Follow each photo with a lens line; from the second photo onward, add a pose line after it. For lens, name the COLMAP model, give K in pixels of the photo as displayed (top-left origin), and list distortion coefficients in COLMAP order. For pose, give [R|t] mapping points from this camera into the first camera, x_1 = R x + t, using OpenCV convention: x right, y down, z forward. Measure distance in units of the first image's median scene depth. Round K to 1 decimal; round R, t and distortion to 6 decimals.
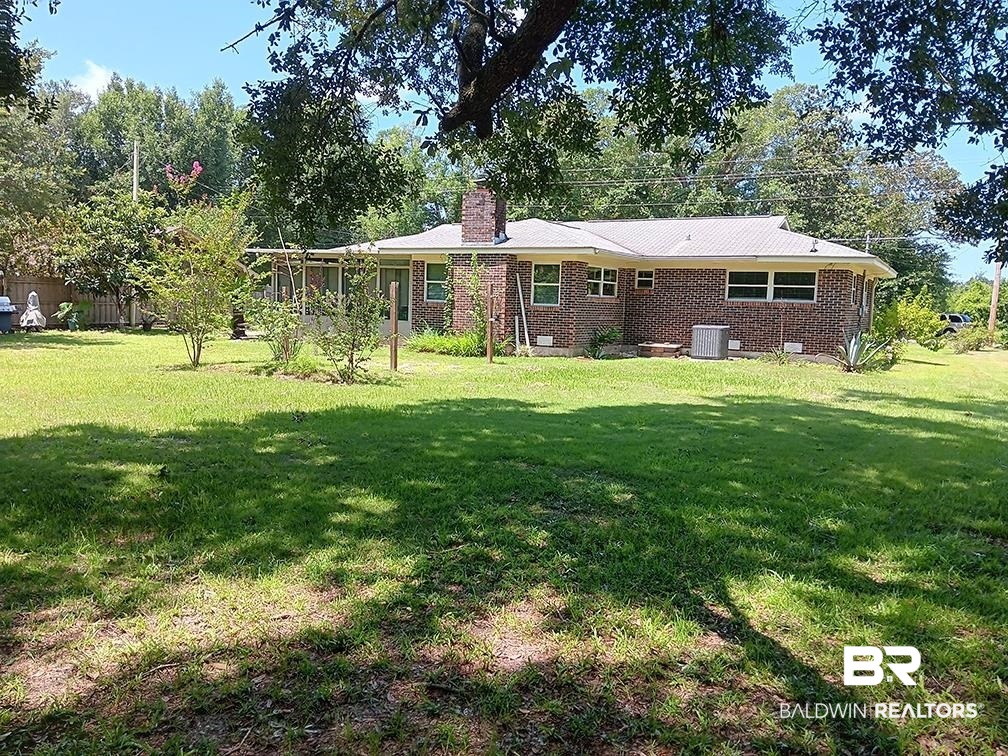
lens RADIAL K [[777.2, 0, 507.5], [0, 777.2, 375.2], [0, 0, 1]] dist [0.095904, -0.181633]
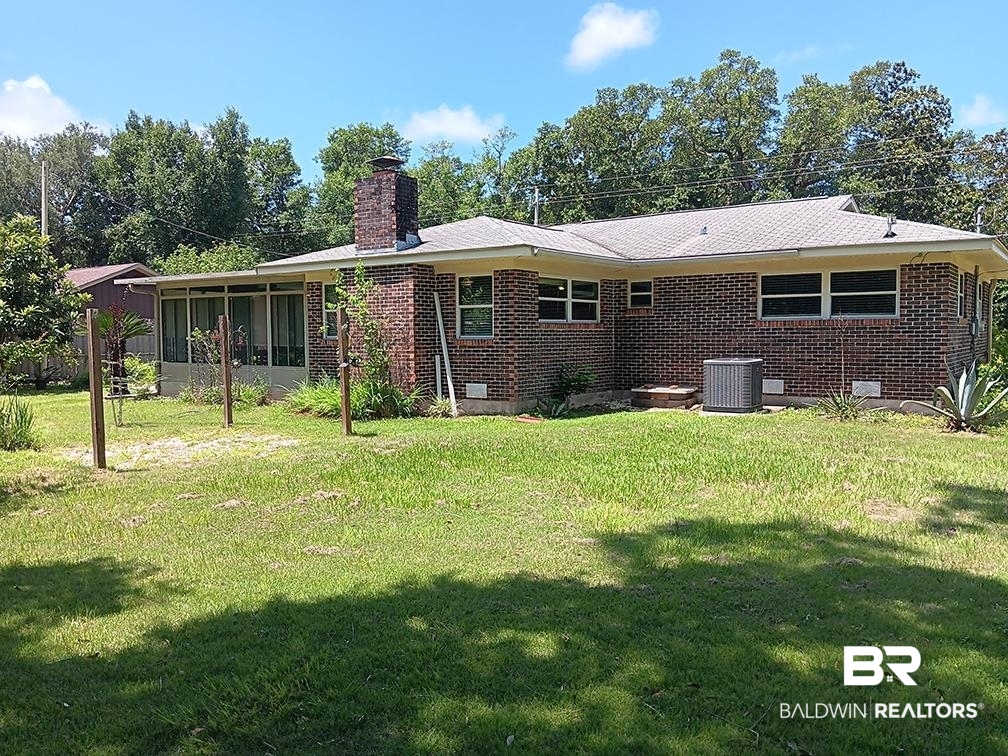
lens RADIAL K [[790.1, 0, 506.4], [0, 790.1, 376.4], [0, 0, 1]] dist [0.067722, -0.130658]
pose [[0.993169, -0.034066, -0.111601, 0.144130], [0.029420, 0.998641, -0.043015, -0.025830], [0.112914, 0.039437, 0.992822, 0.319312]]
